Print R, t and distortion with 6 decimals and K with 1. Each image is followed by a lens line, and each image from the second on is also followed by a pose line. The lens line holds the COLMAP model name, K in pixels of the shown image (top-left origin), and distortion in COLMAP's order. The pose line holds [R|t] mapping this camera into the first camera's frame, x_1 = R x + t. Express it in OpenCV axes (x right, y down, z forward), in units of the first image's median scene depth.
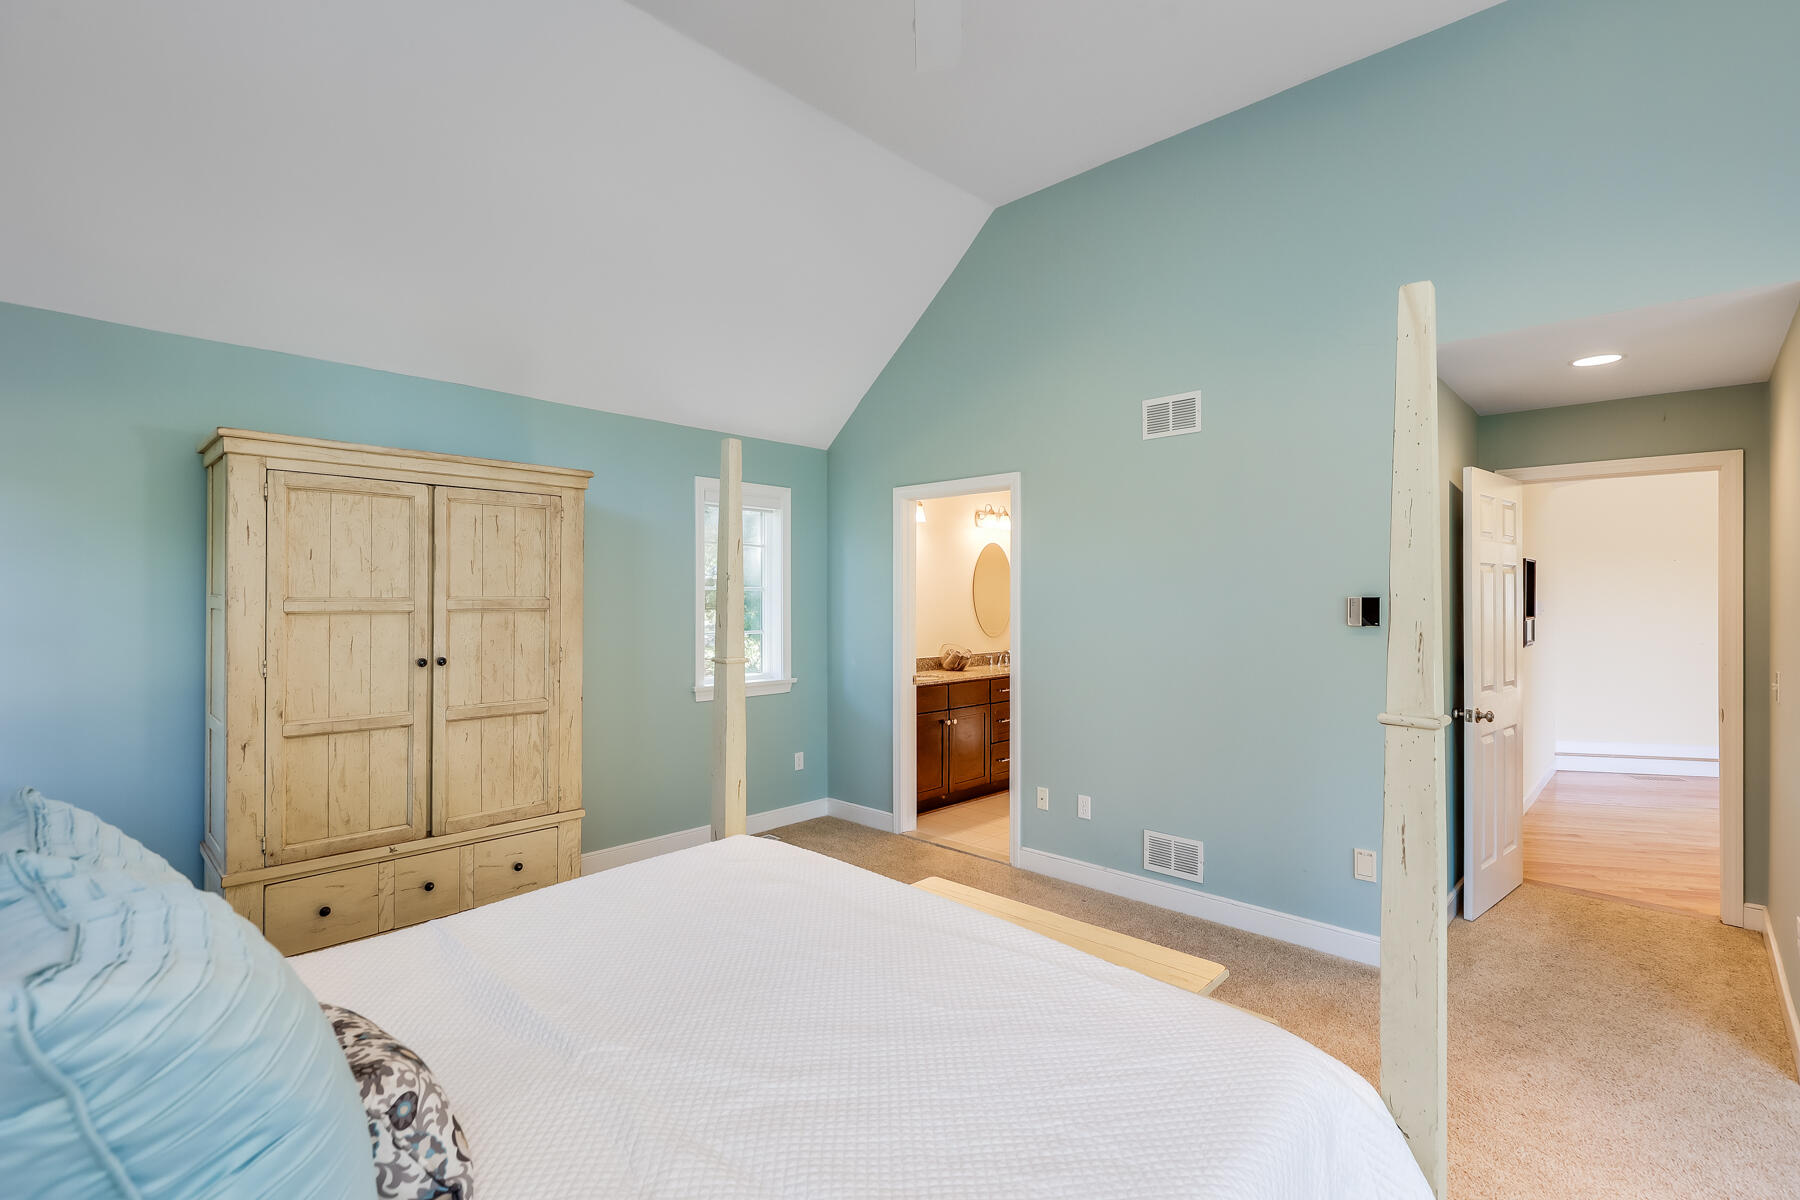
lens RADIAL K [[822.5, 0, 899.8], [0, 822.5, 595.8], [0, 0, 1]] dist [0.000734, 0.000064]
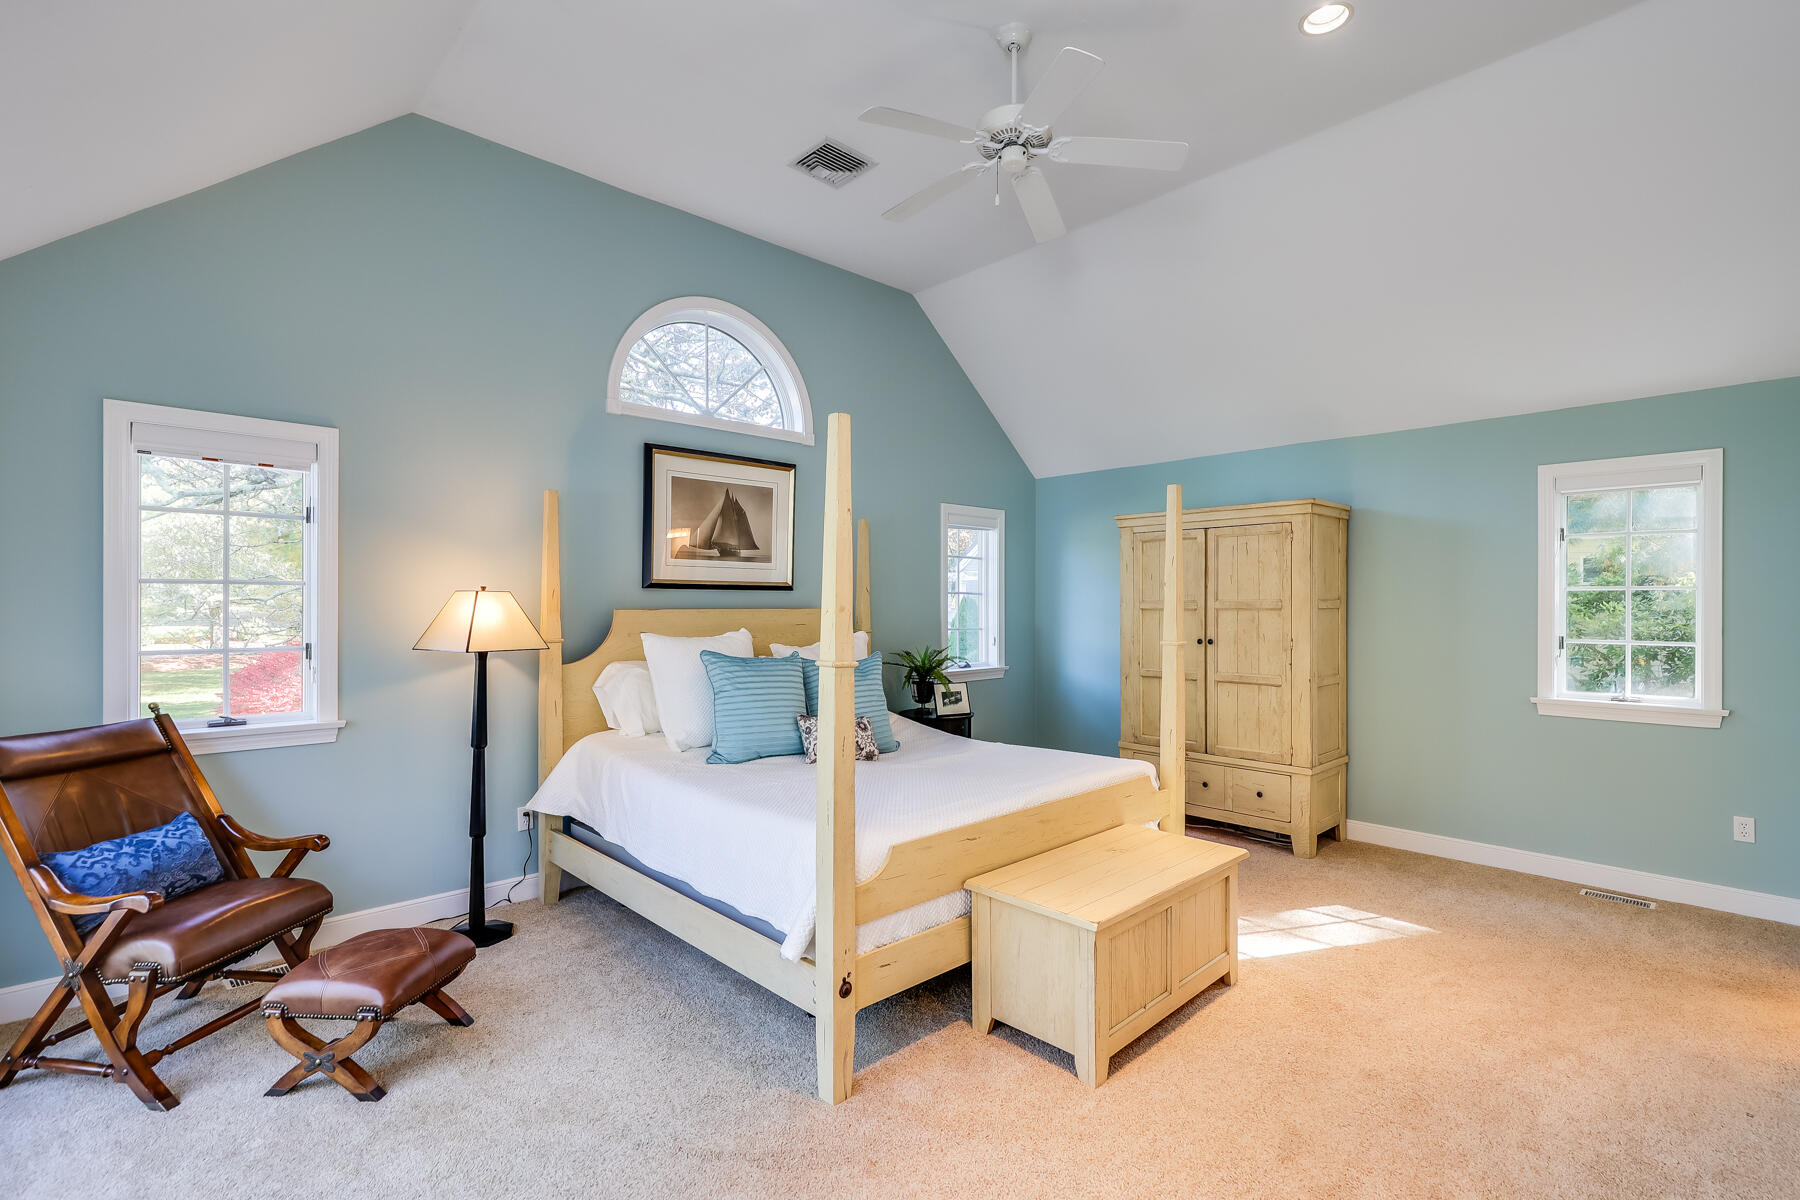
lens RADIAL K [[822.5, 0, 898.4], [0, 822.5, 600.5], [0, 0, 1]] dist [0.000734, 0.000064]
pose [[-0.070613, -0.008250, -0.997470, 0.988557], [0.000689, 0.999965, -0.008320, 0.014057], [0.997504, -0.001274, -0.070605, 0.504697]]
